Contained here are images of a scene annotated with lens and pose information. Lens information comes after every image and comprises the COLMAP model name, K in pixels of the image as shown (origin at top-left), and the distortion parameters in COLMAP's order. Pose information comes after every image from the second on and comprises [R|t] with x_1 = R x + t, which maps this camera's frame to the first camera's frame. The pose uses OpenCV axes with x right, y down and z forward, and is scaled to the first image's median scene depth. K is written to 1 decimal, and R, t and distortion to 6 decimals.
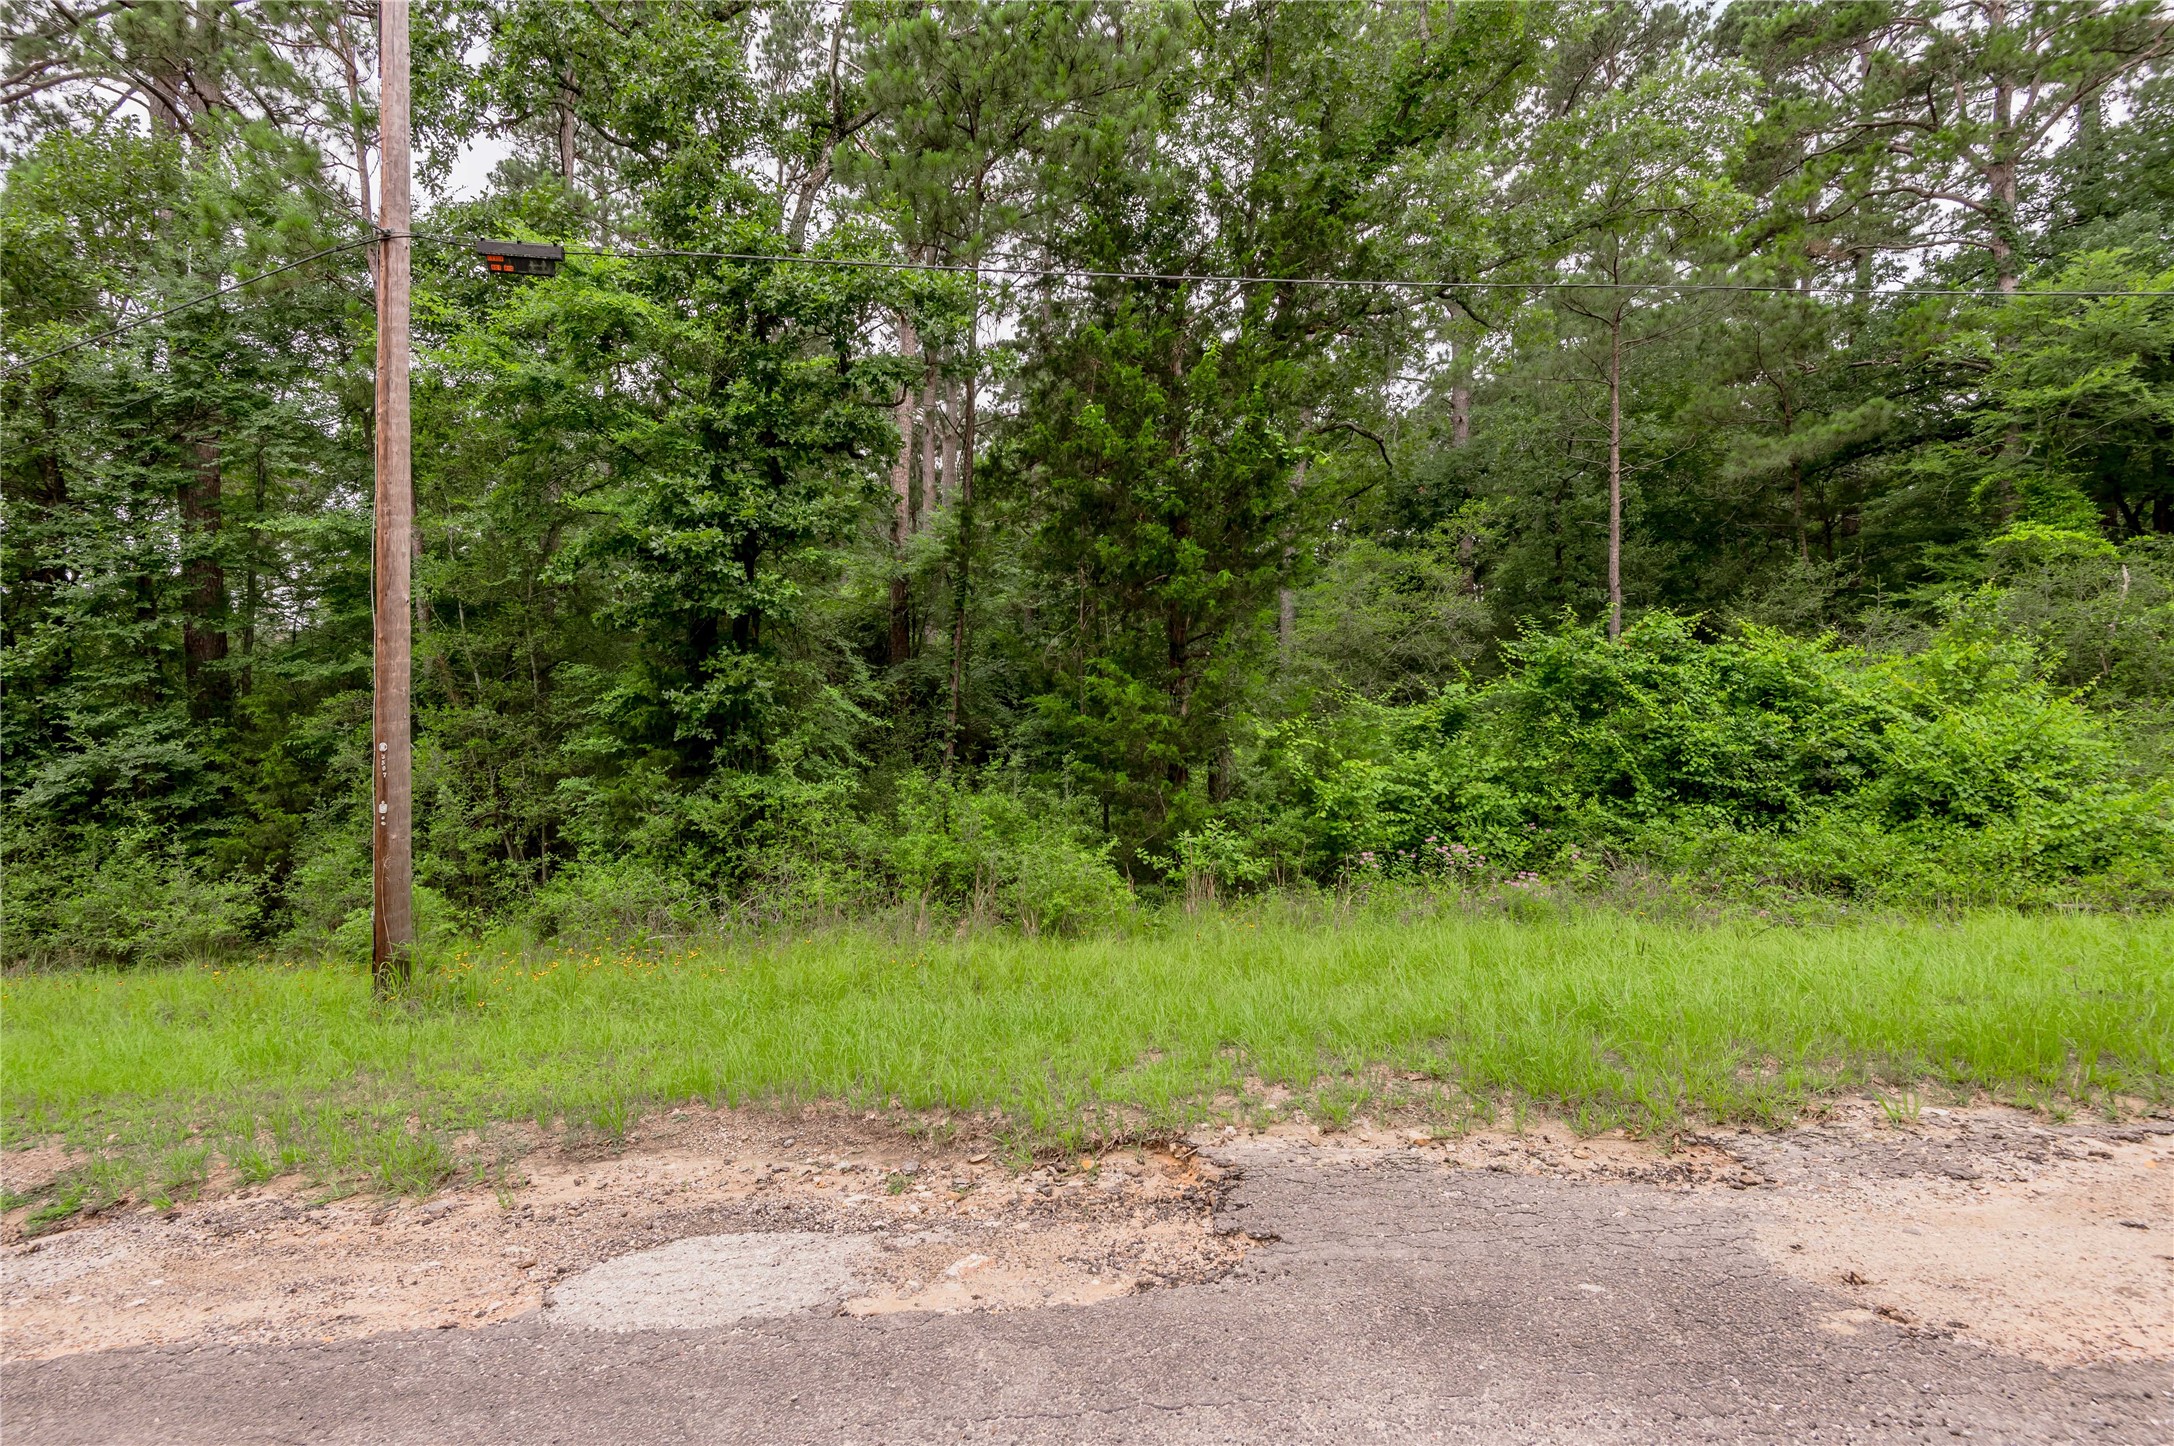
lens RADIAL K [[1037.0, 0, 992.6], [0, 1037.0, 728.4], [0, 0, 1]] dist [0.030411, -0.016480]
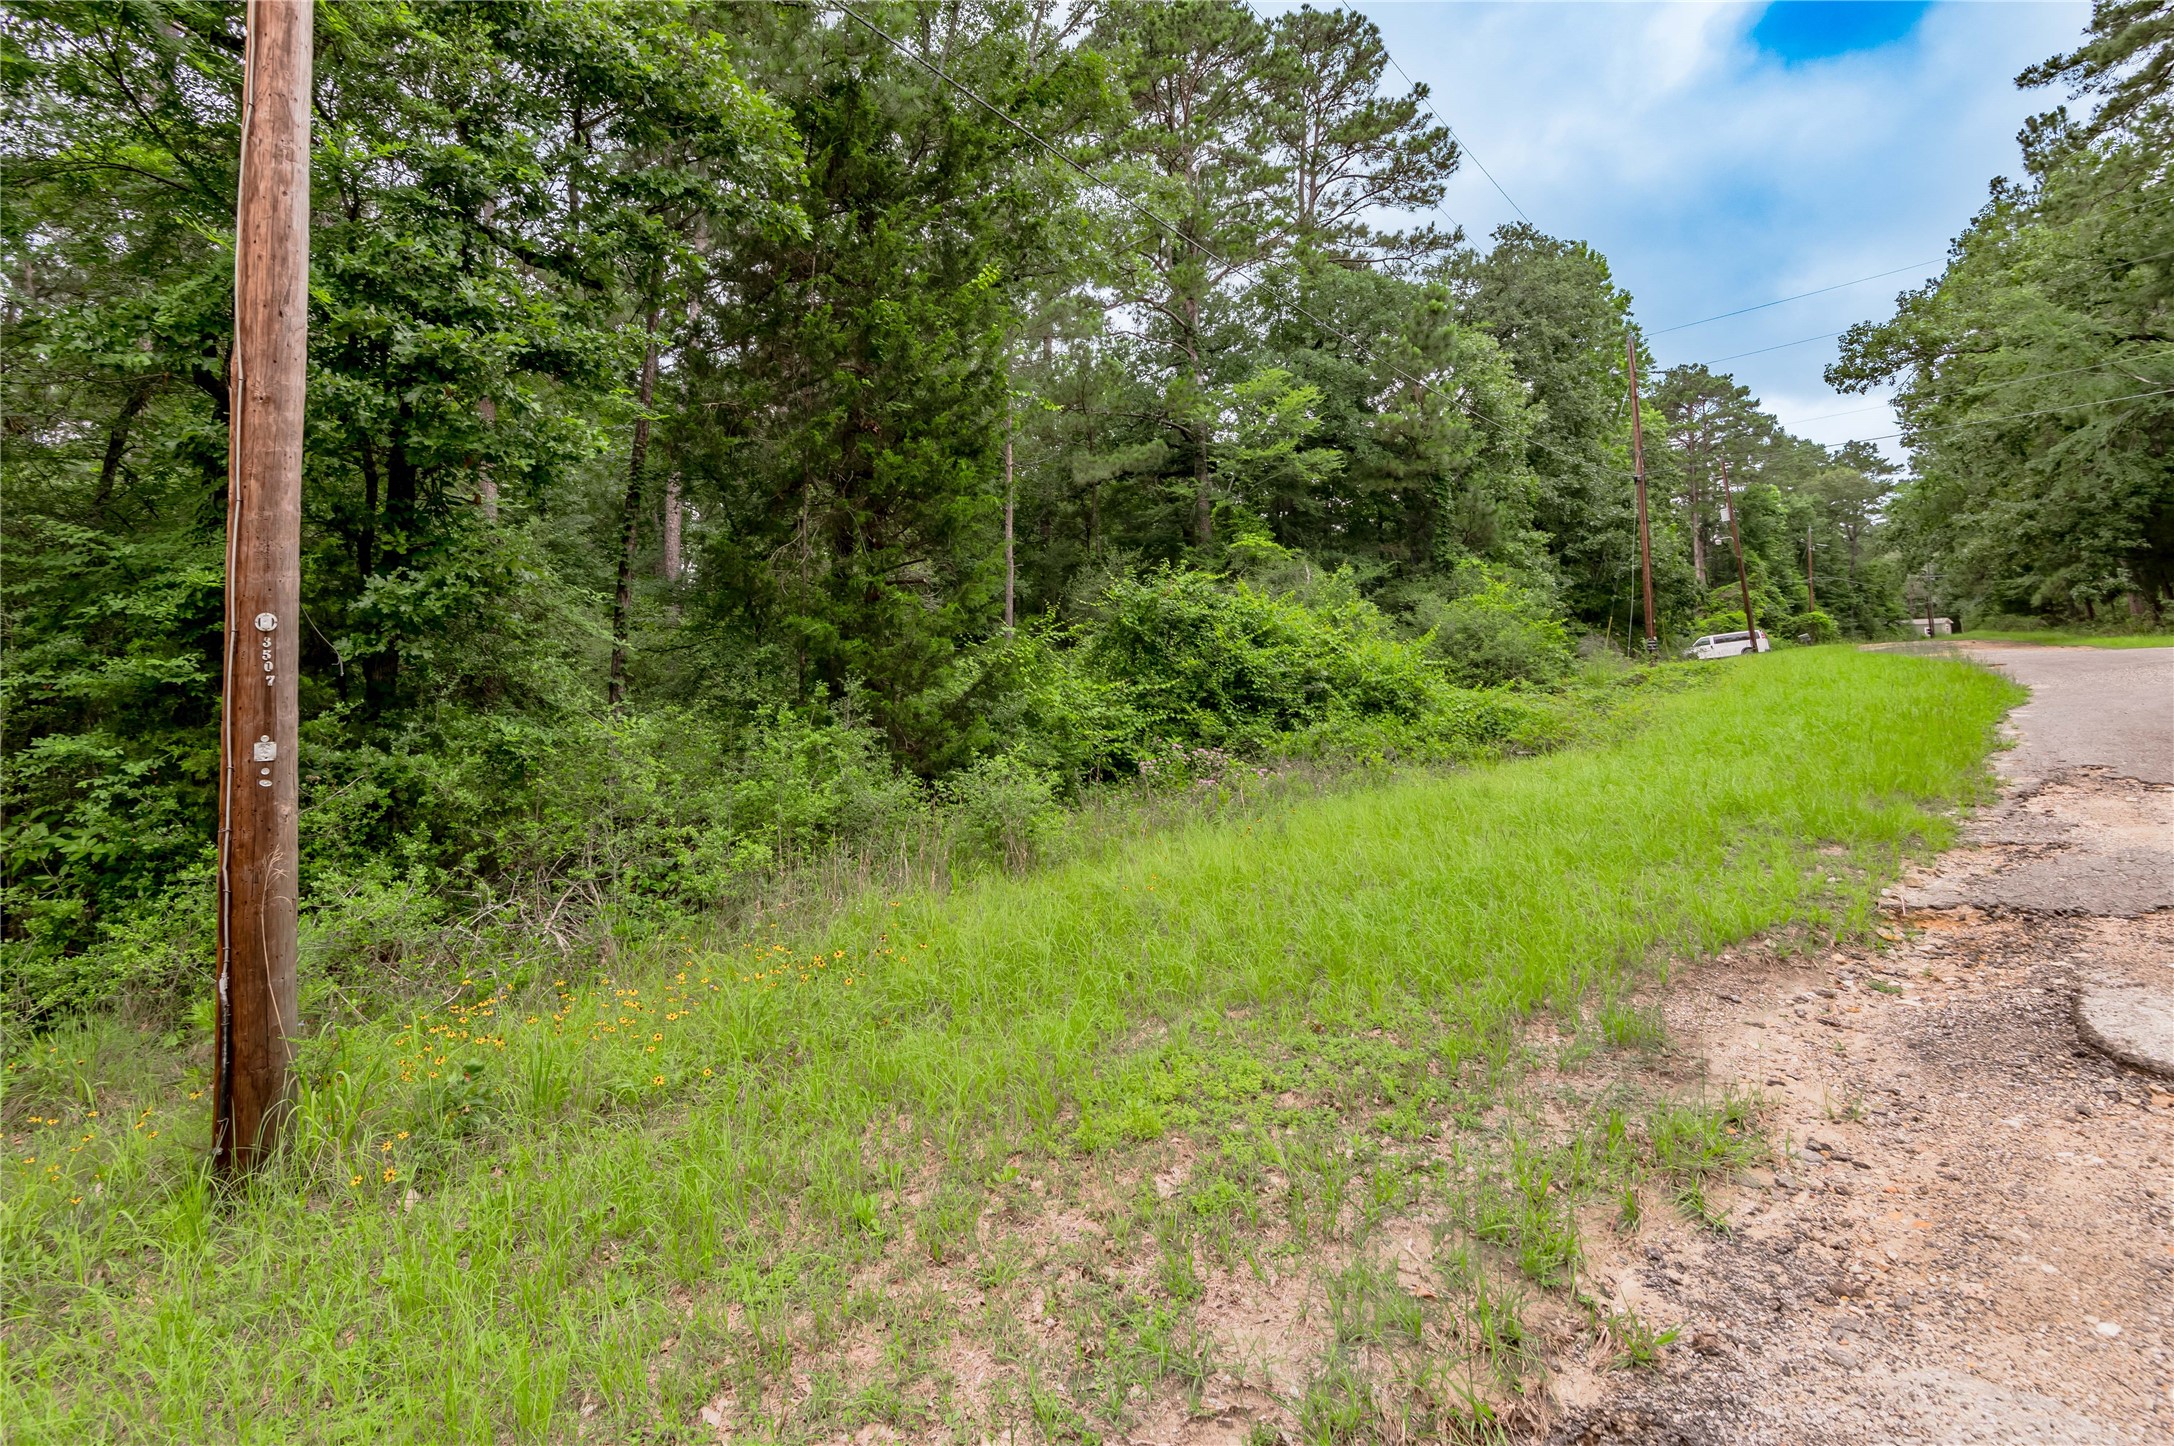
lens RADIAL K [[1049.0, 0, 1034.2], [0, 1049.0, 634.1], [0, 0, 1]] dist [0.020413, -0.013154]
pose [[0.681351, 0.025712, 0.731505, -0.483013], [0.023055, 0.998133, -0.056558, 0.039937], [-0.731594, 0.055401, 0.679486, 0.286600]]
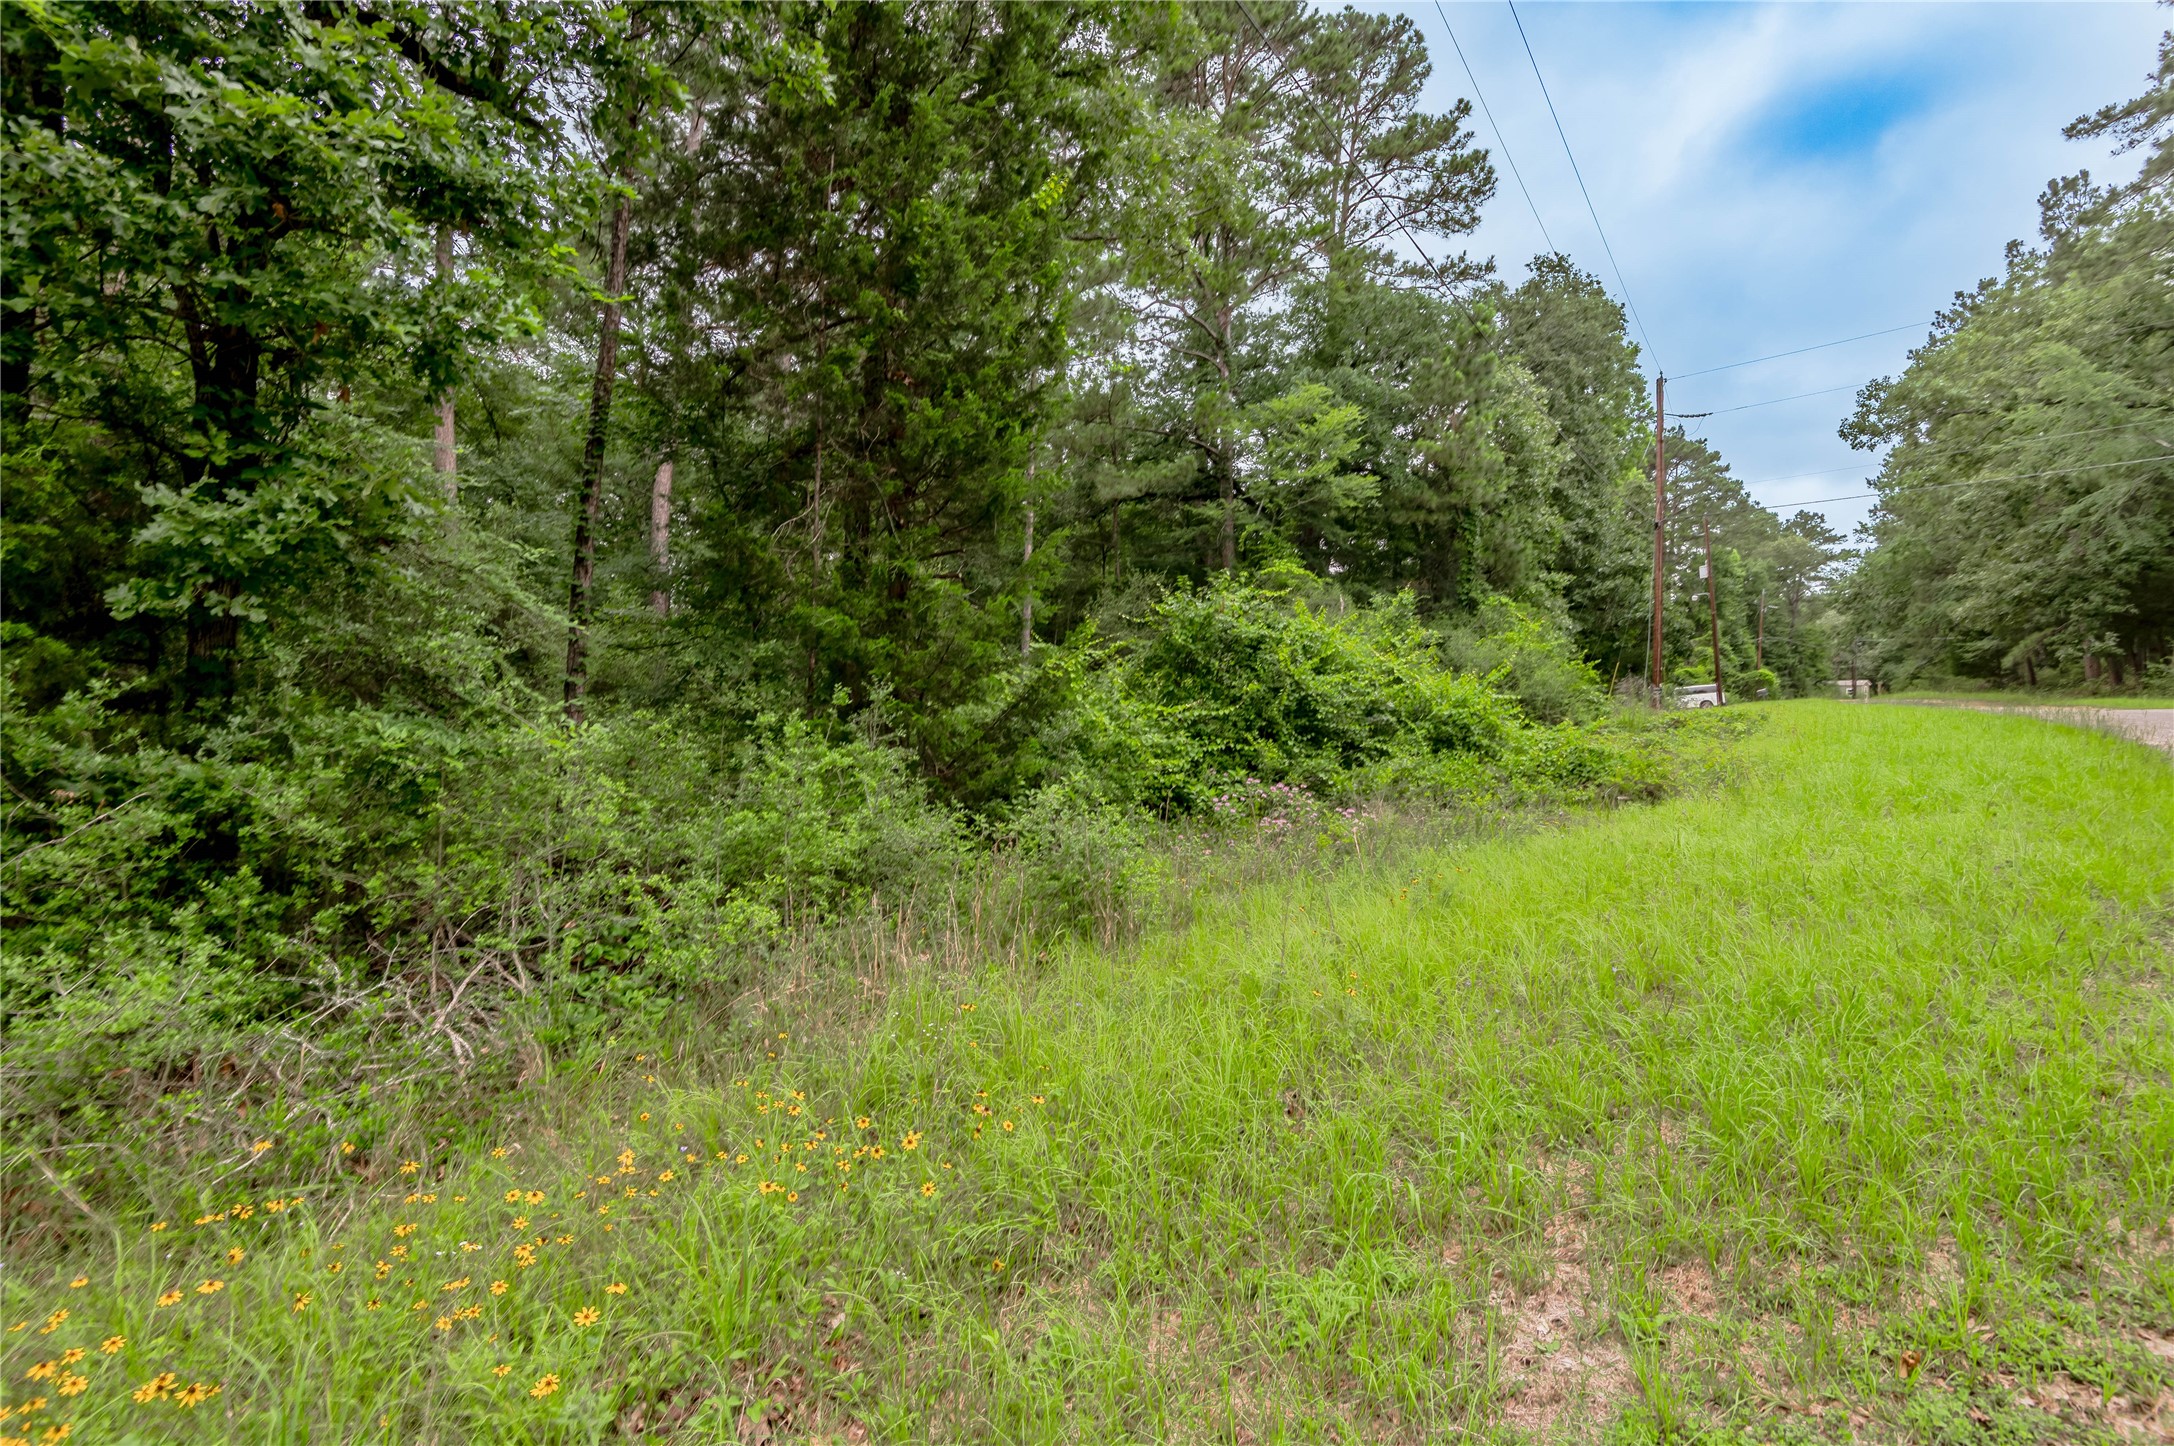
lens RADIAL K [[1000.5, 0, 1092.9], [0, 1000.5, 753.7], [0, 0, 1]] dist [0.001096, -0.001001]
pose [[0.627308, -0.017087, 0.778584, -0.371484], [-0.009439, 0.999519, 0.029540, 0.048509], [-0.778714, -0.025880, 0.626845, 0.468298]]
